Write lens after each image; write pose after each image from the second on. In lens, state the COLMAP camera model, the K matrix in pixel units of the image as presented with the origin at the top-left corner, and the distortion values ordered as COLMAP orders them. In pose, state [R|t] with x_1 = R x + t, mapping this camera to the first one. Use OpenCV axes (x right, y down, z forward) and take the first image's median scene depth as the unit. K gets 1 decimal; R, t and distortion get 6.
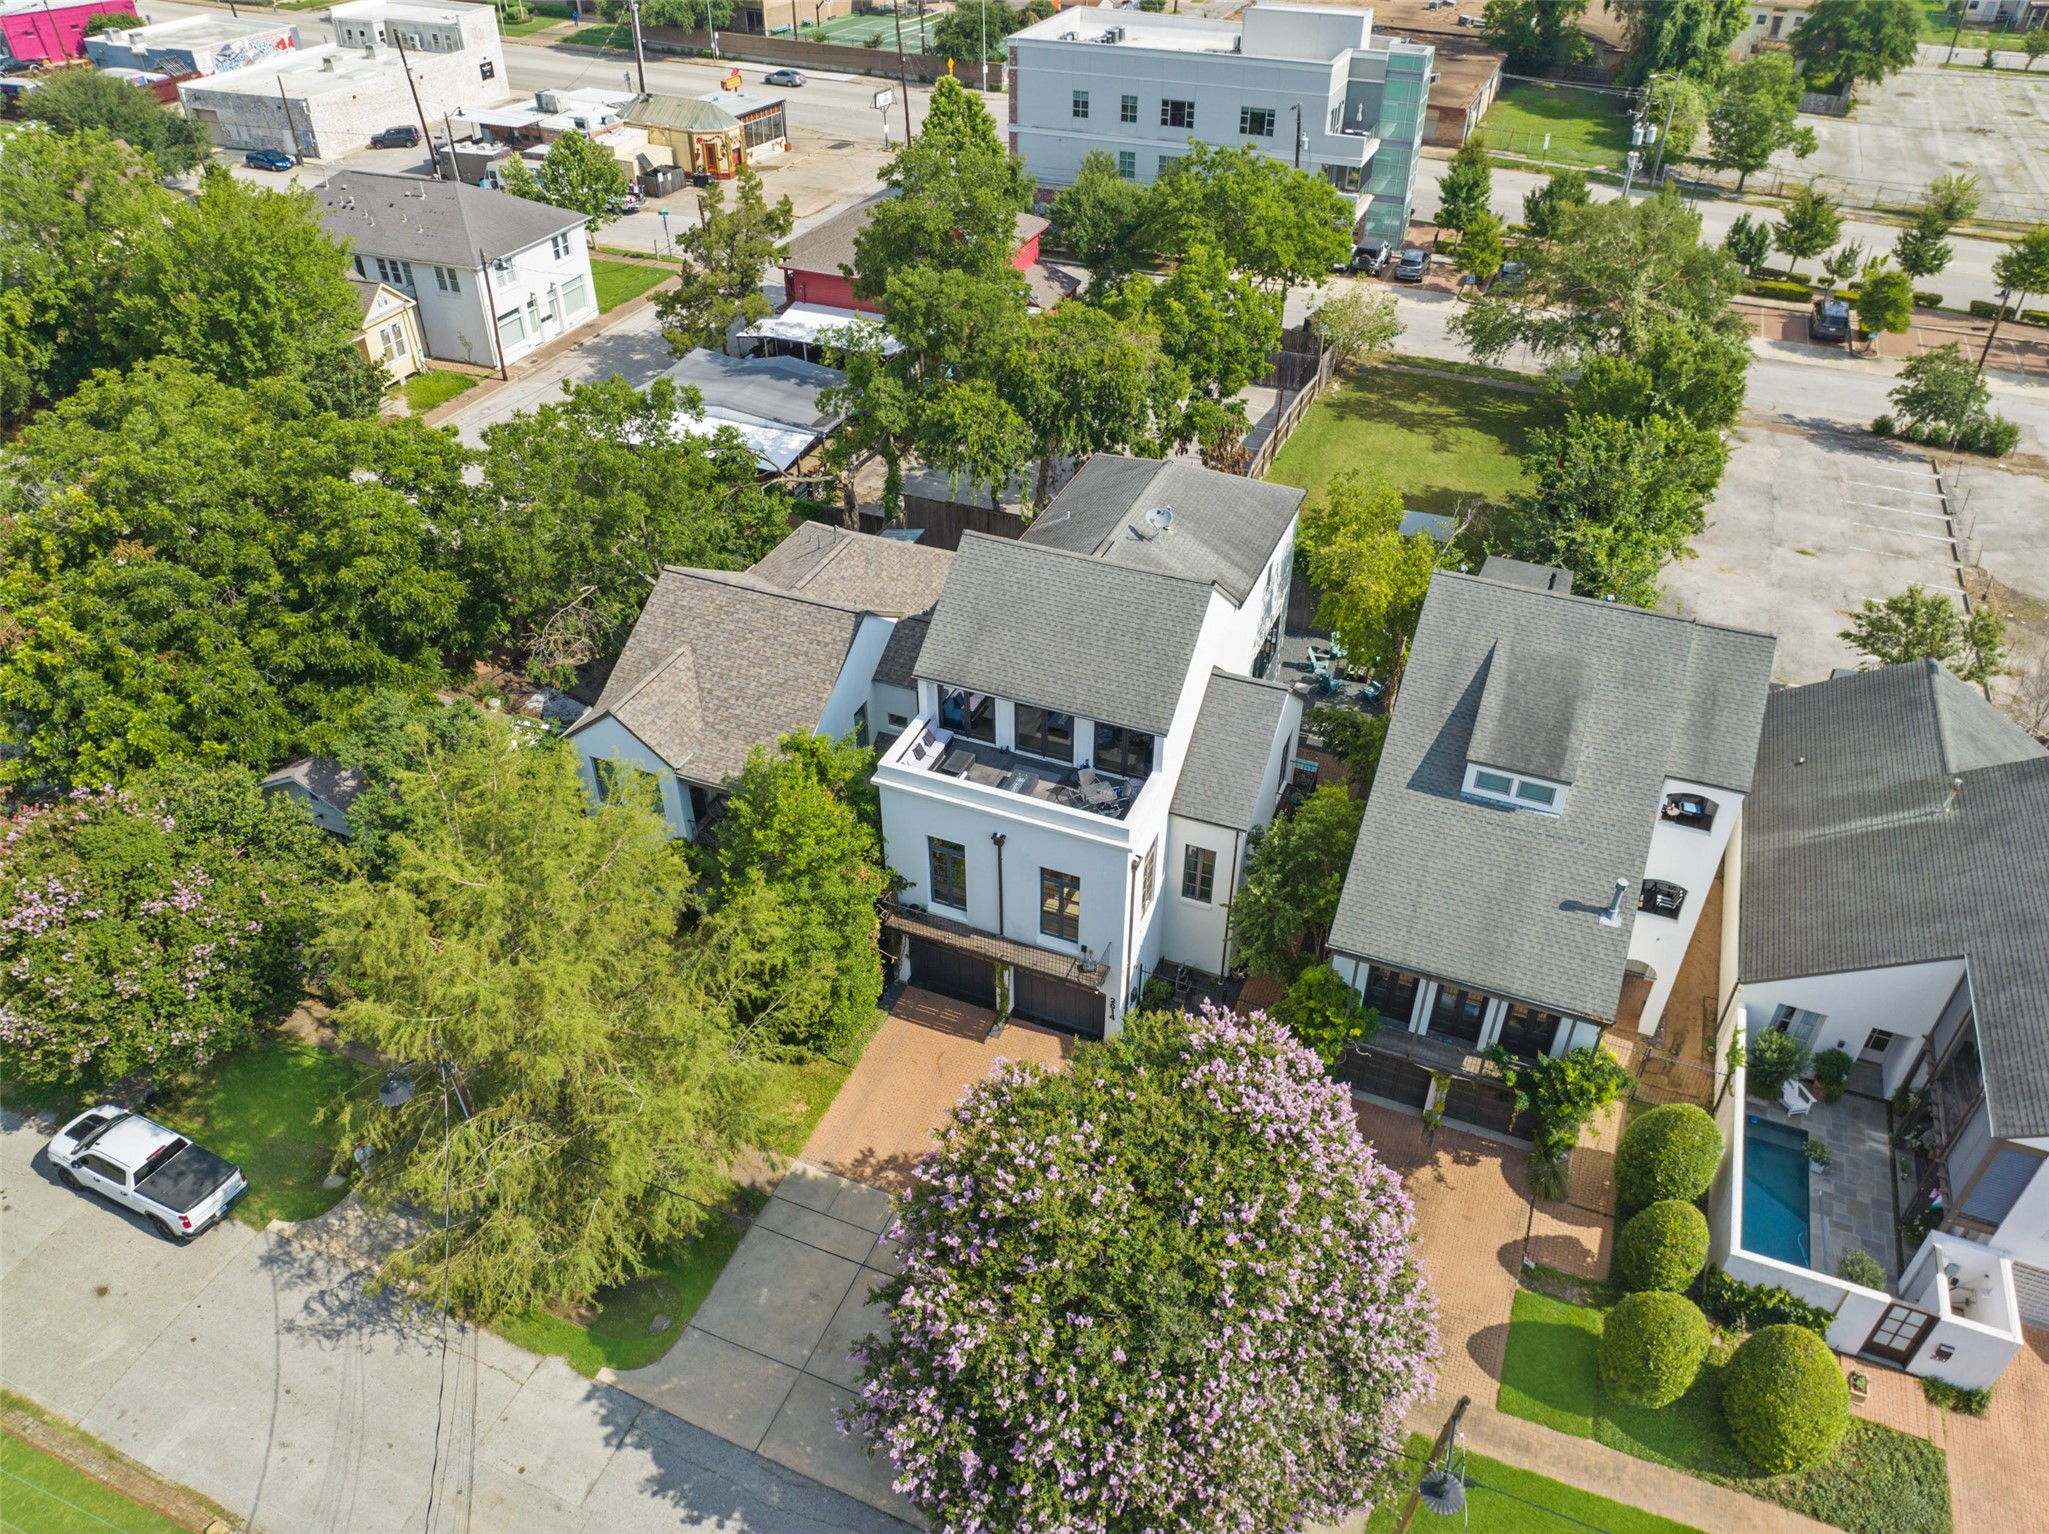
lens RADIAL K [[1437.9, 0, 1030.5], [0, 1437.9, 766.3], [0, 0, 1]] dist [0.004674, 0.000572]
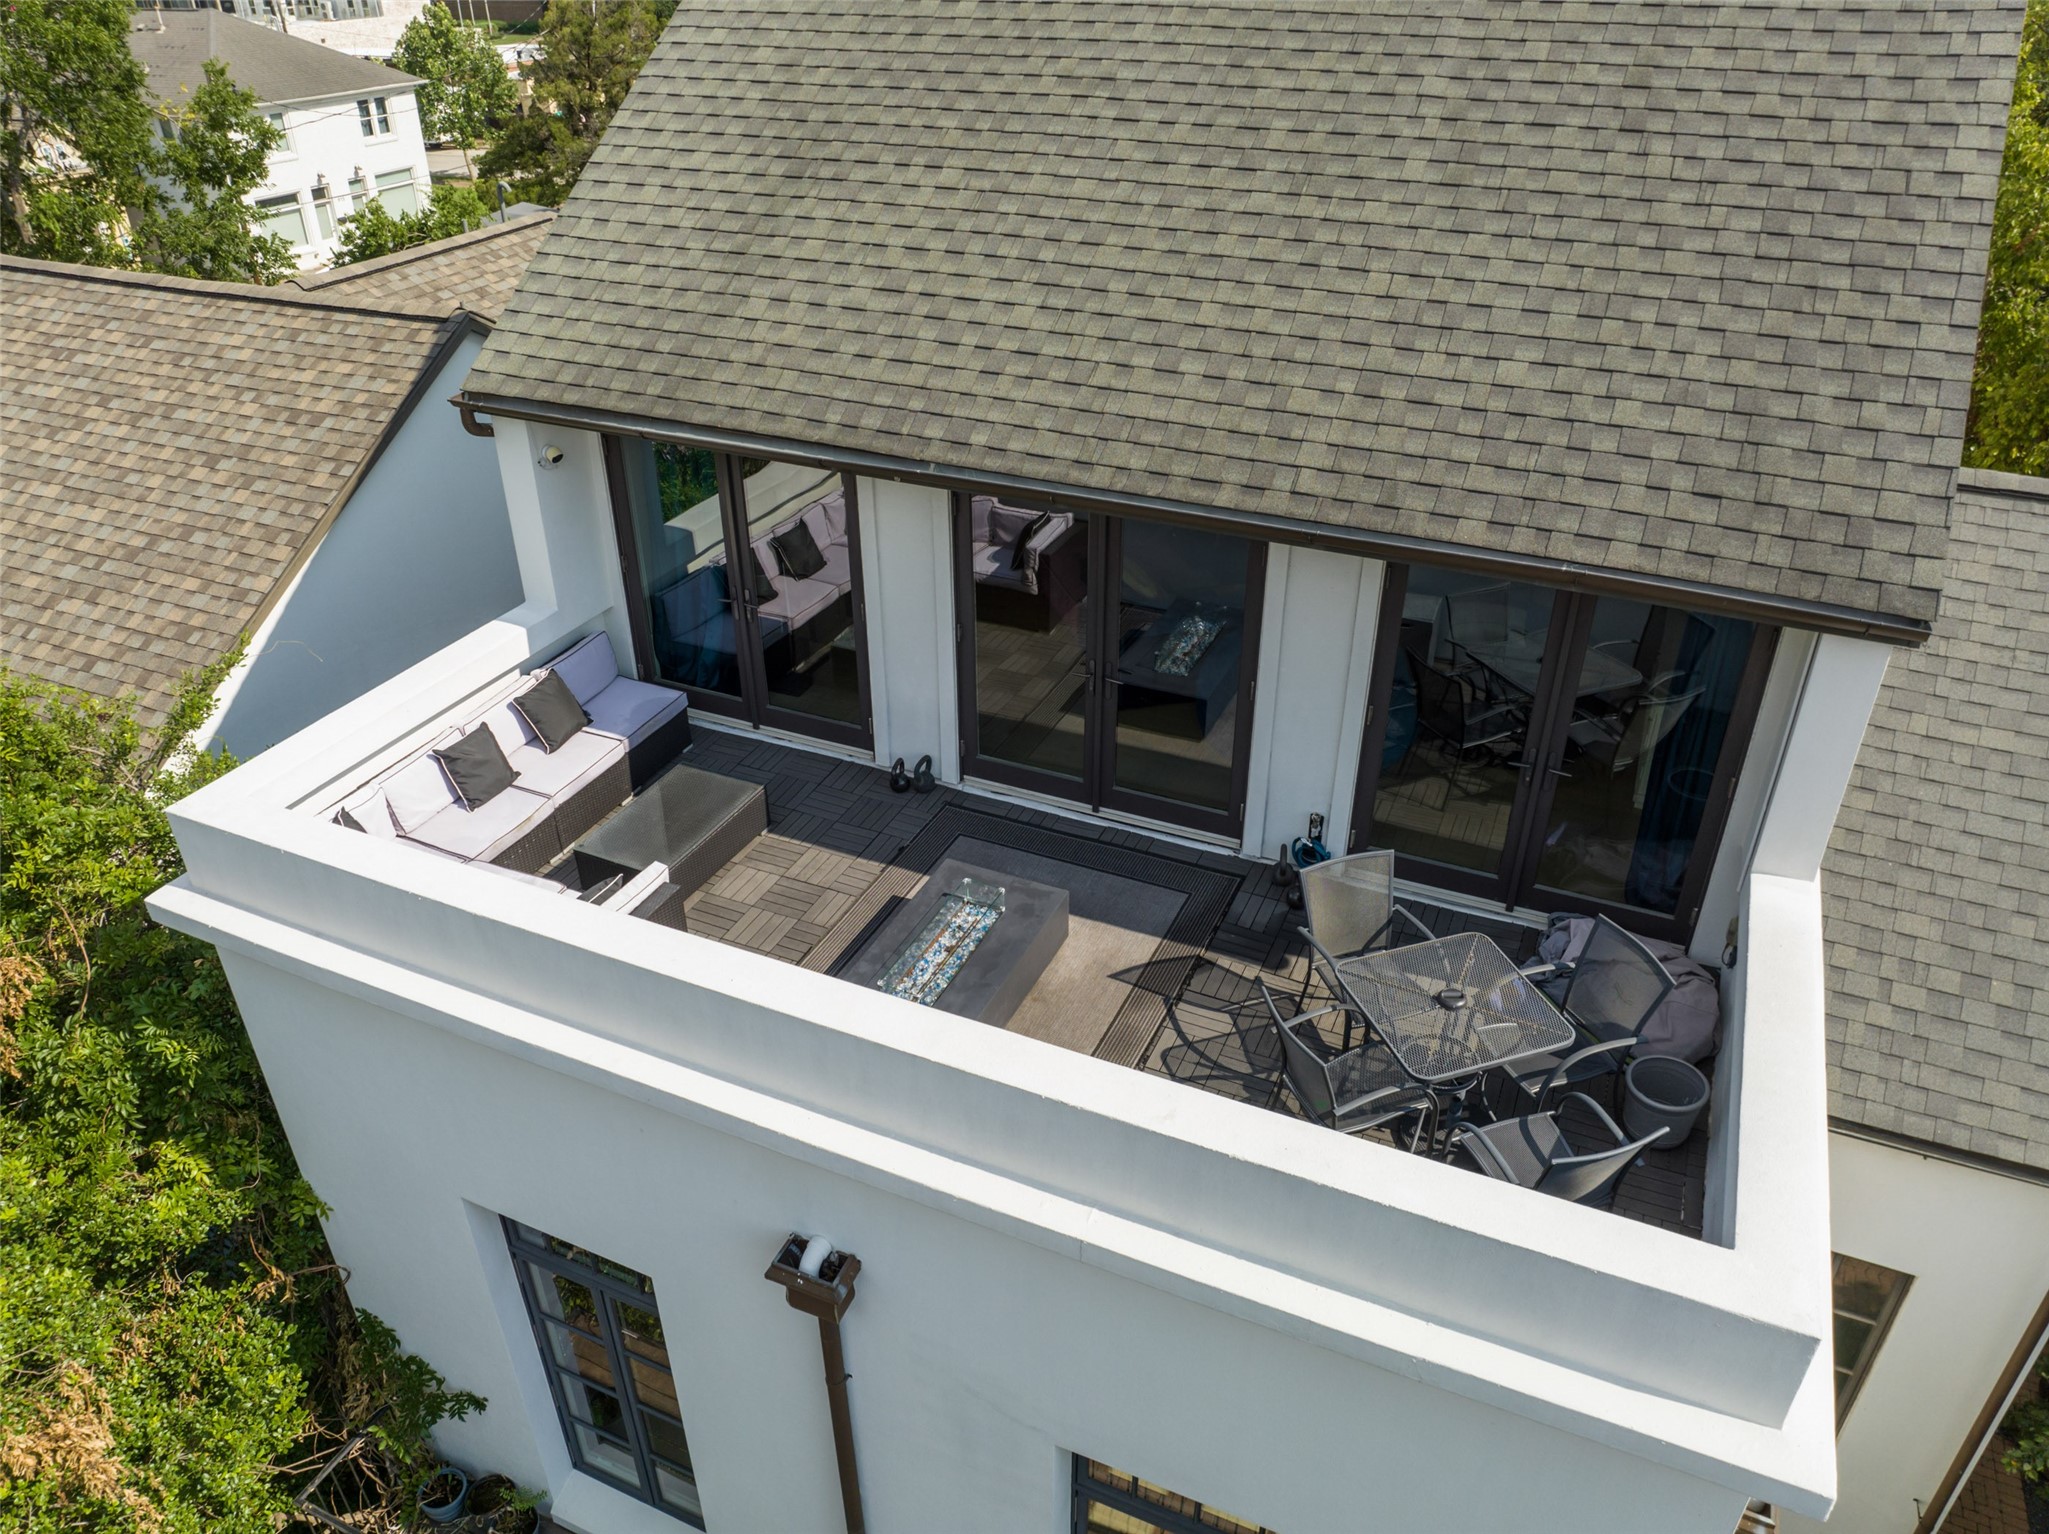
lens RADIAL K [[1437.9, 0, 1028.3], [0, 1437.9, 767.5], [0, 0, 1]] dist [0.004674, 0.000572]
pose [[0.999576, 0.016295, -0.024149, 0.004472], [-0.018602, 0.994950, -0.098636, 0.008174], [0.022420, 0.099044, 0.994830, 0.802993]]
